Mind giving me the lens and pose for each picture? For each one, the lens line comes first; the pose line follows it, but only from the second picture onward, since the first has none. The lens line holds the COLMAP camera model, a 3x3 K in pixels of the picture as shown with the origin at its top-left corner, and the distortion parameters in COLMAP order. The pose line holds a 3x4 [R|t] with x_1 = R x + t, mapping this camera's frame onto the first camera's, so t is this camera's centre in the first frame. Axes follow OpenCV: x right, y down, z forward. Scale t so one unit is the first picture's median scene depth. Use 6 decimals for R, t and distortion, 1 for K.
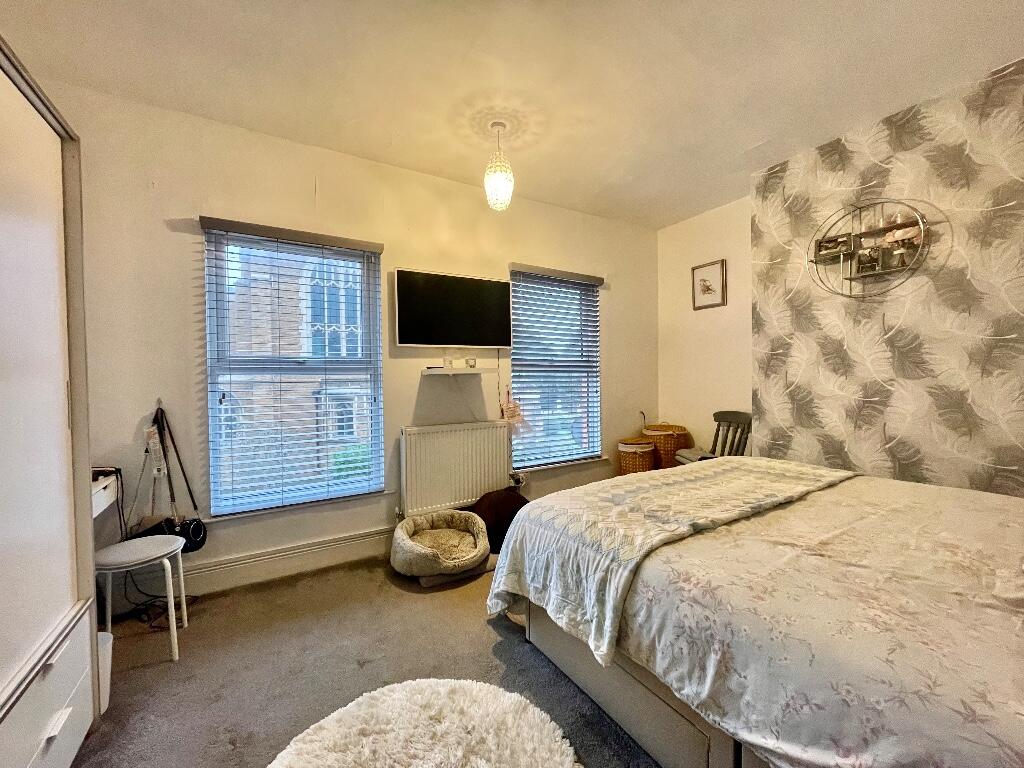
lens RADIAL K [[413.6, 0, 513.7], [0, 413.6, 382.1], [0, 0, 1]] dist [-0.001242, 0.000717]
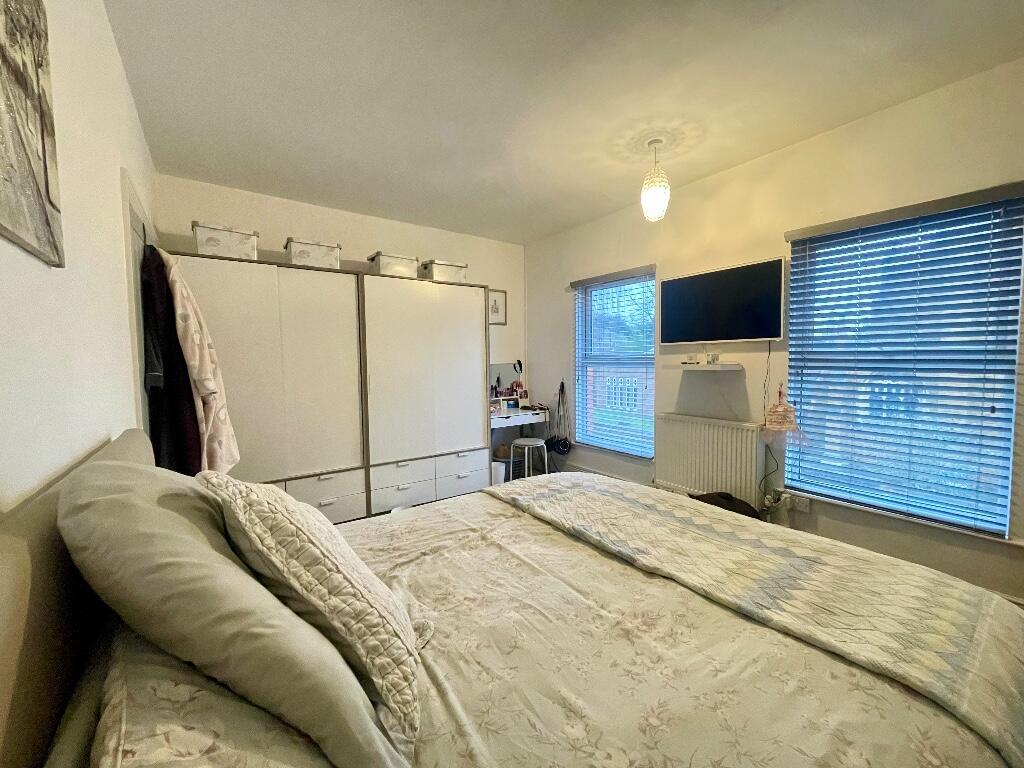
lens RADIAL K [[413.6, 0, 513.3], [0, 413.6, 383.7], [0, 0, 1]] dist [-0.001242, 0.000717]
pose [[0.067993, 0.072532, -0.995046, 0.929564], [-0.004198, 0.997366, 0.072414, -0.061856], [0.997677, -0.000746, 0.068118, 0.493026]]
